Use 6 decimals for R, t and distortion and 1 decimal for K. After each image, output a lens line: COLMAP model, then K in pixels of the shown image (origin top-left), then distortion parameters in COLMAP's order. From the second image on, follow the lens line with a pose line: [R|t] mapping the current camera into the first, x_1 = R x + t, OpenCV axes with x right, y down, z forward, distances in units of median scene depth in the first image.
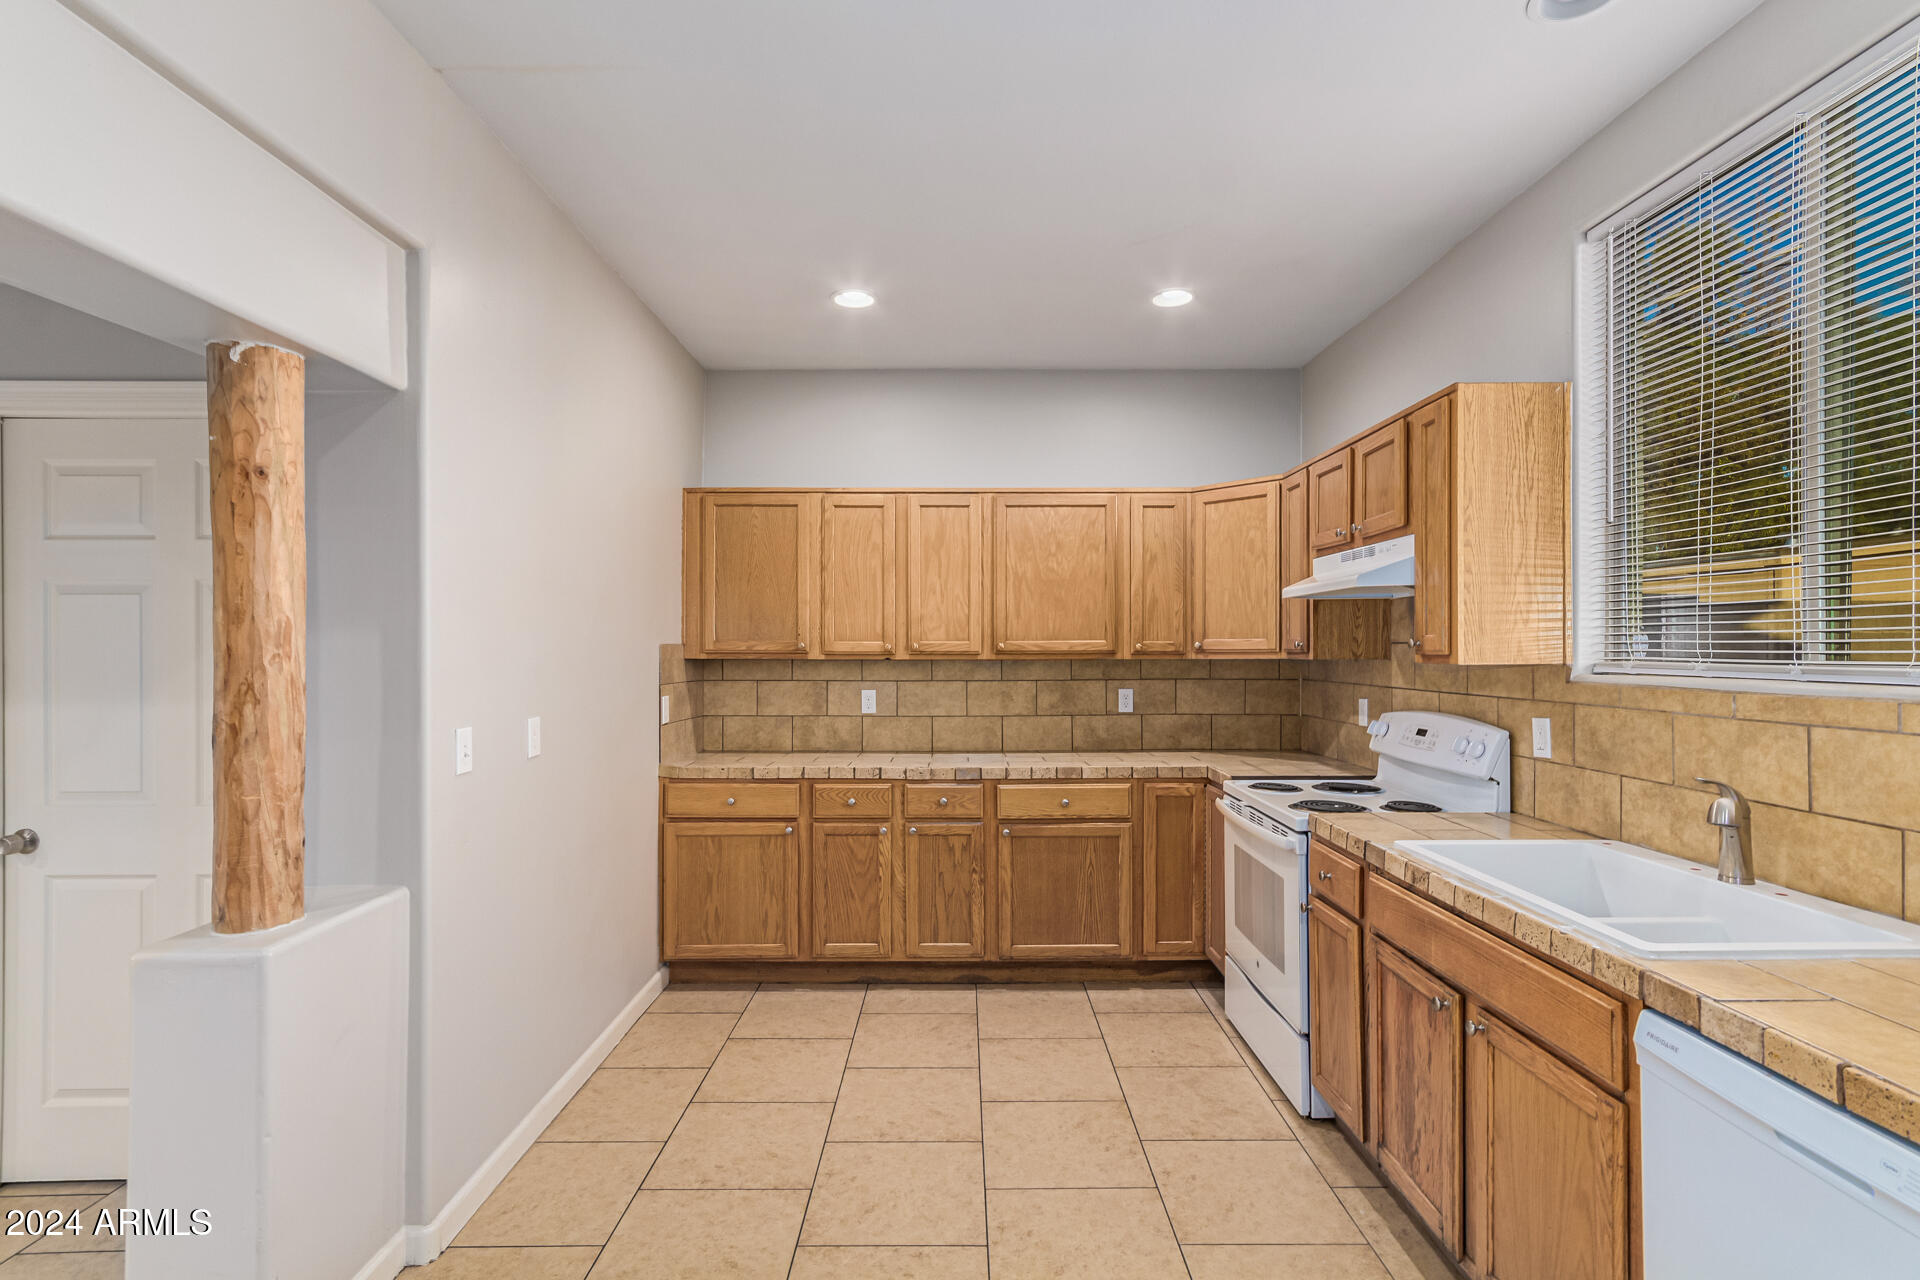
lens RADIAL K [[898.8, 0, 958.6], [0, 898.8, 643.6], [0, 0, 1]] dist [0.000009, 0.001994]
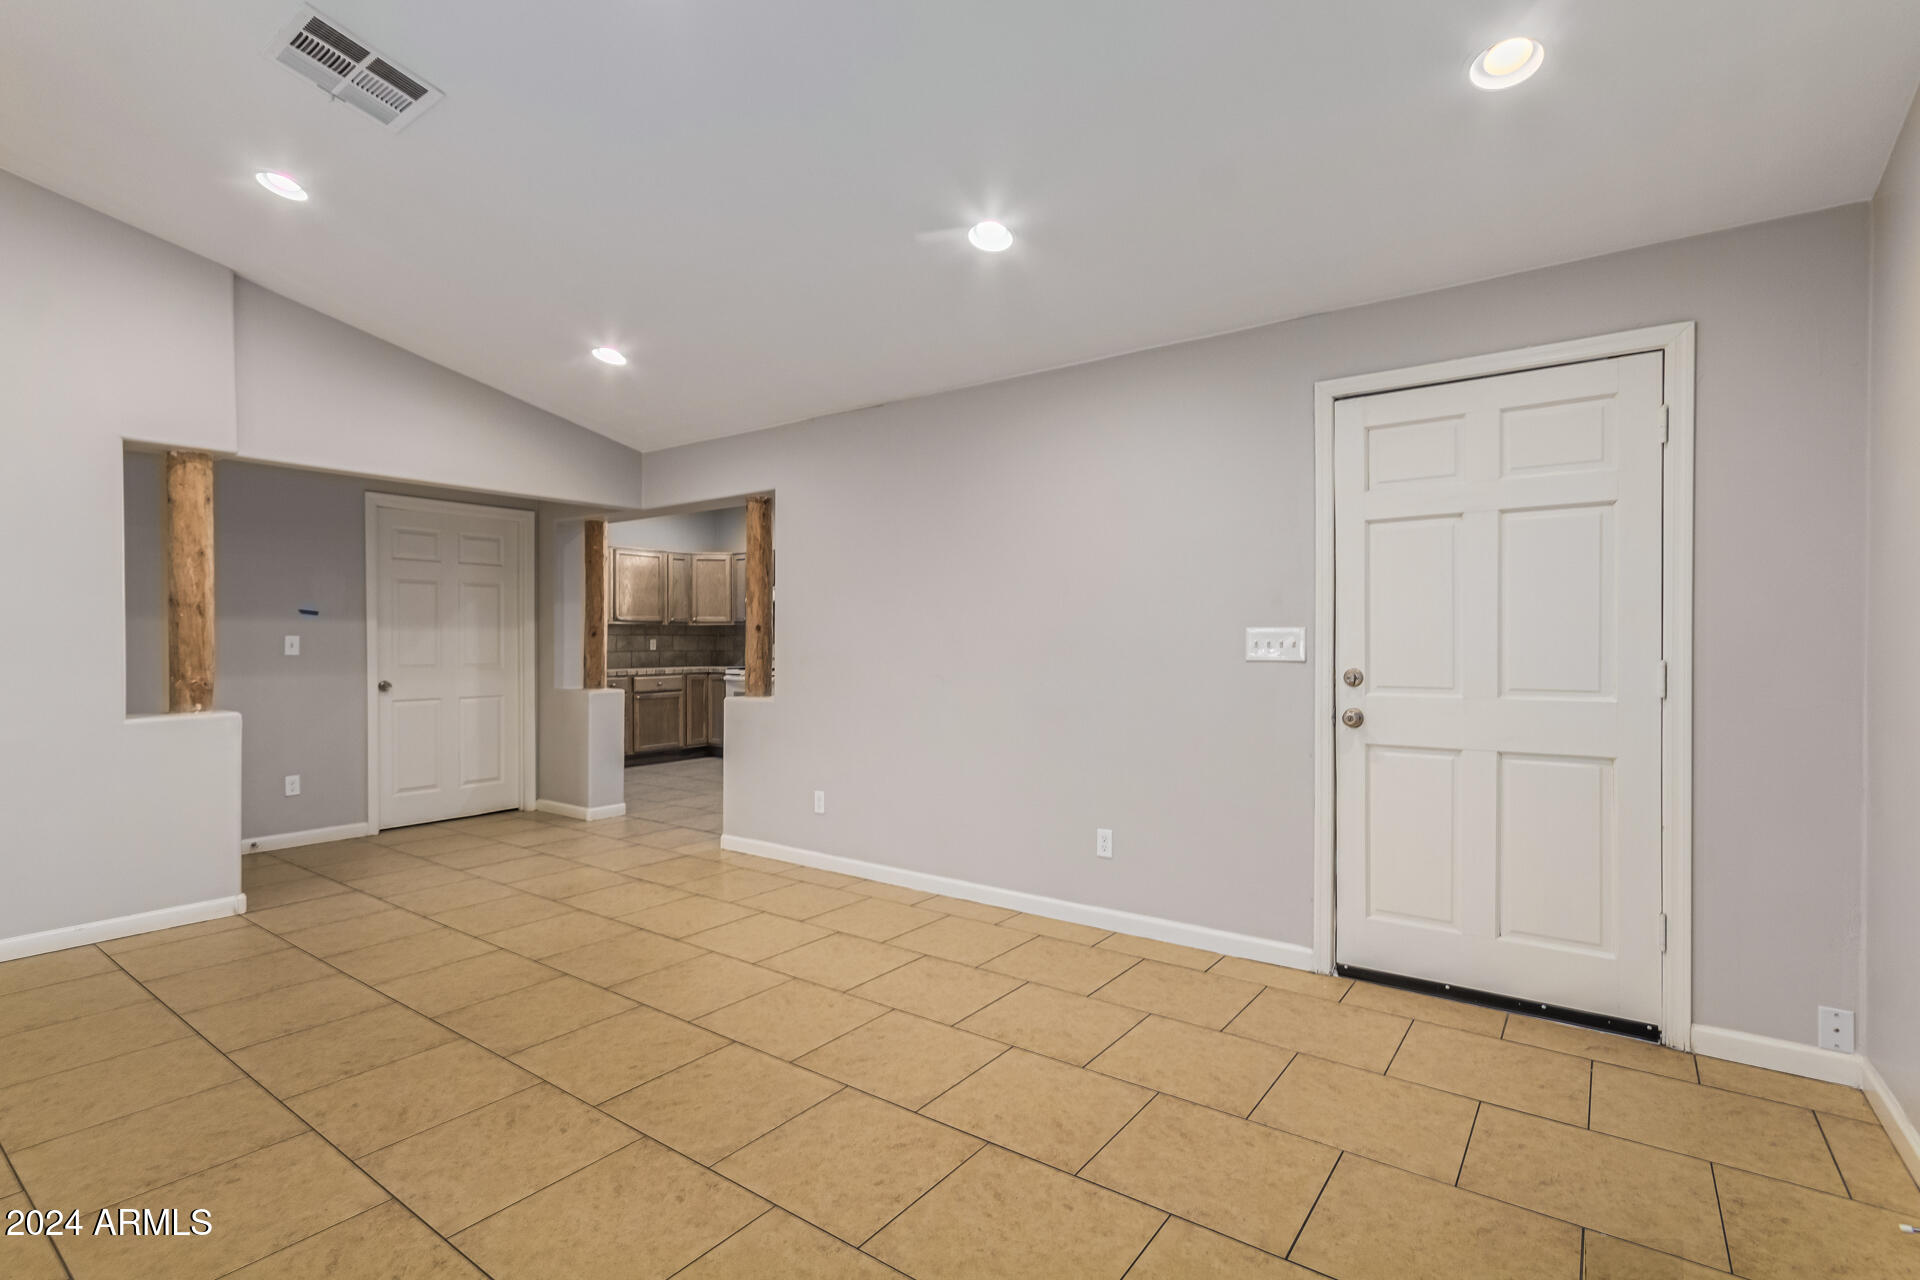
lens RADIAL K [[898.8, 0, 961.9], [0, 898.8, 649.0], [0, 0, 1]] dist [0.000009, 0.001994]
pose [[0.594609, -0.003179, 0.804009, -1.398537], [-0.006195, 0.999944, 0.008536, 0.064034], [-0.803991, -0.010056, 0.594556, -1.109534]]
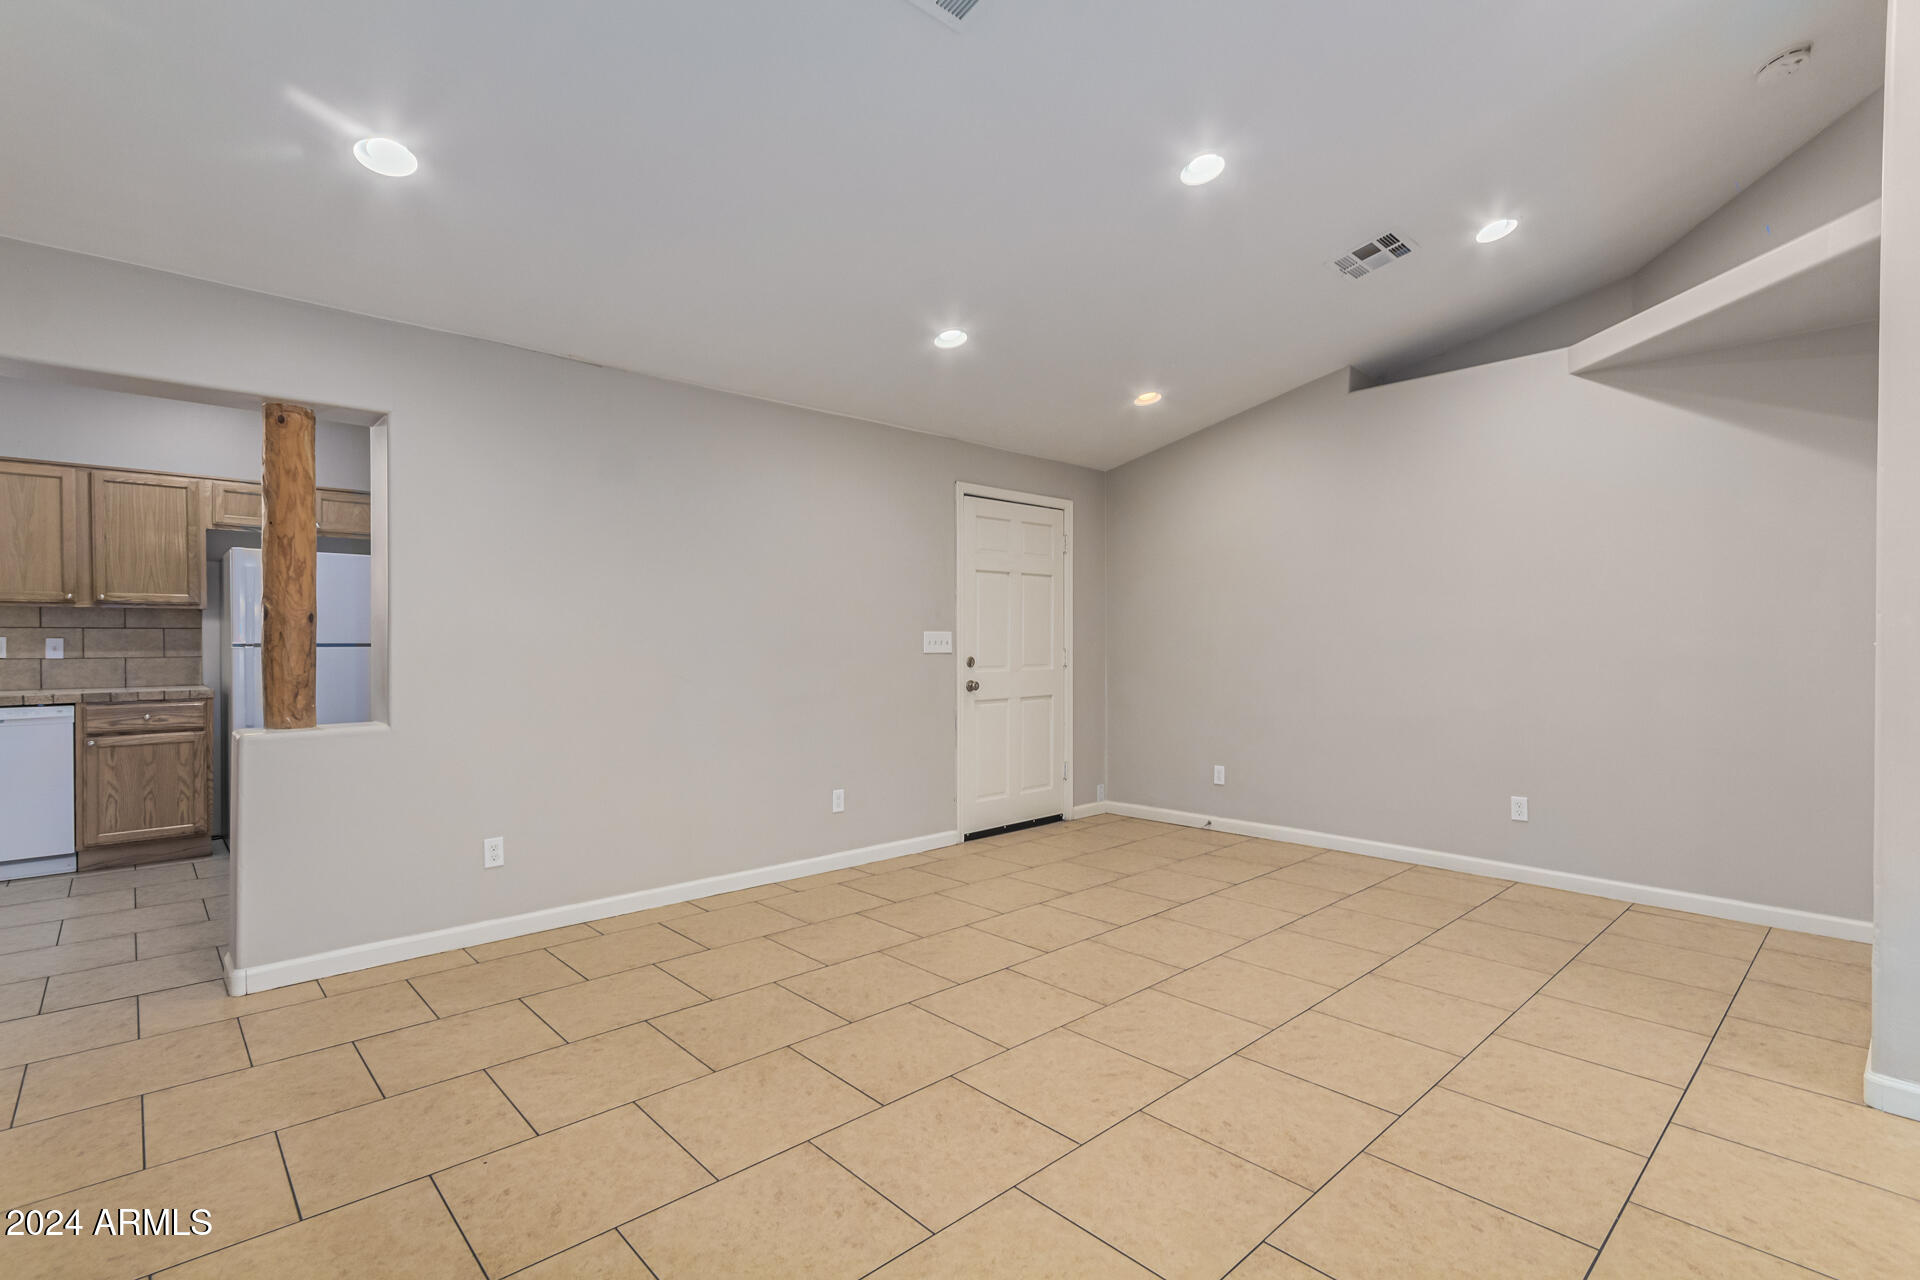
lens RADIAL K [[898.8, 0, 965.9], [0, 898.8, 649.5], [0, 0, 1]] dist [0.000009, 0.001994]
pose [[-0.680572, -0.003221, 0.732674, -1.553705], [-0.001548, 0.999994, 0.002958, 0.072363], [-0.732679, 0.000879, -0.680573, 0.163858]]
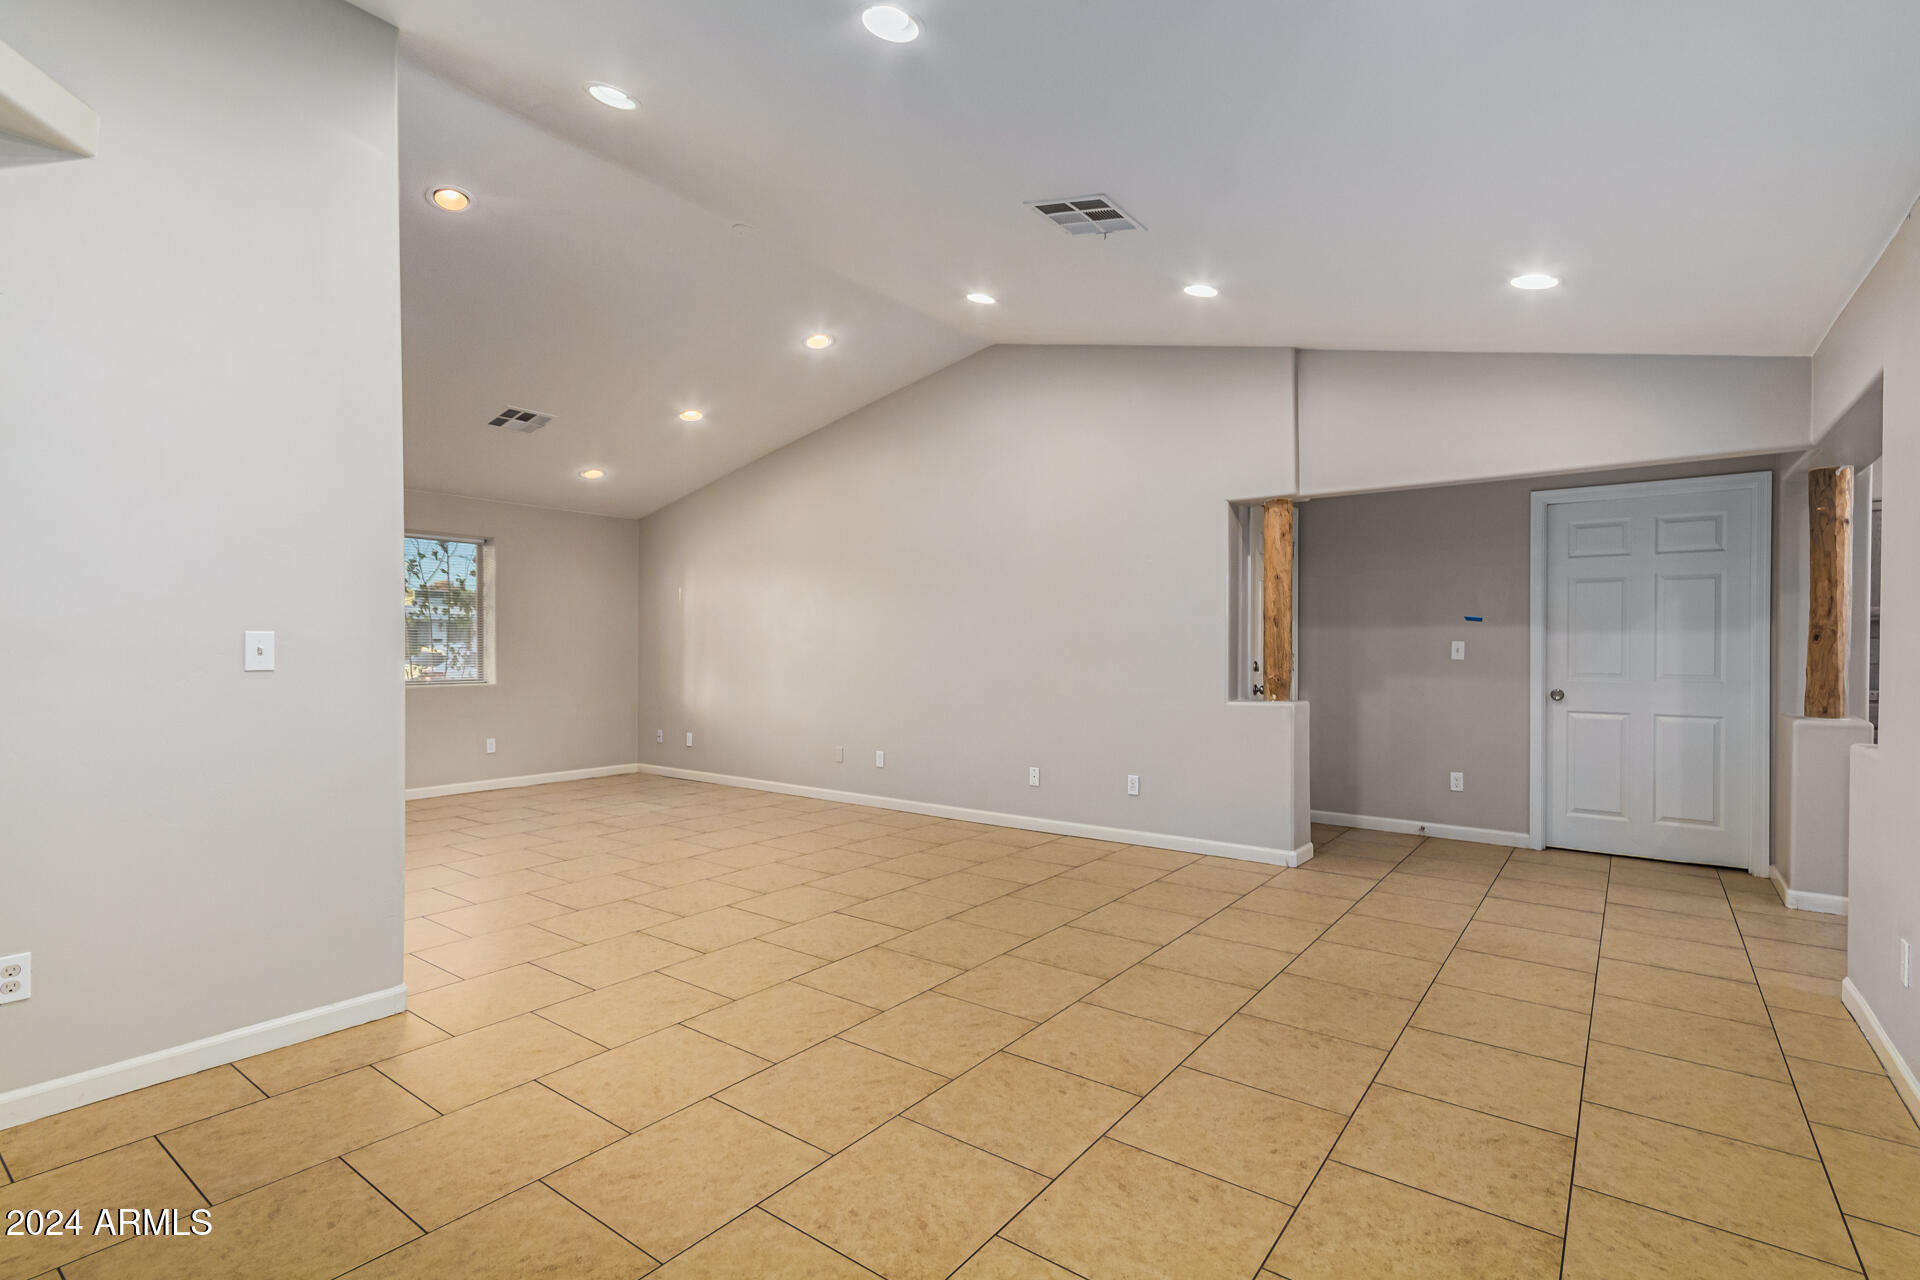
lens RADIAL K [[898.8, 0, 964.6], [0, 898.8, 646.6], [0, 0, 1]] dist [0.000009, 0.001994]
pose [[0.795802, 0.008412, -0.605499, -0.598984], [-0.003984, 0.999955, 0.008656, 0.060837], [0.605544, -0.004476, 0.795799, -1.122861]]
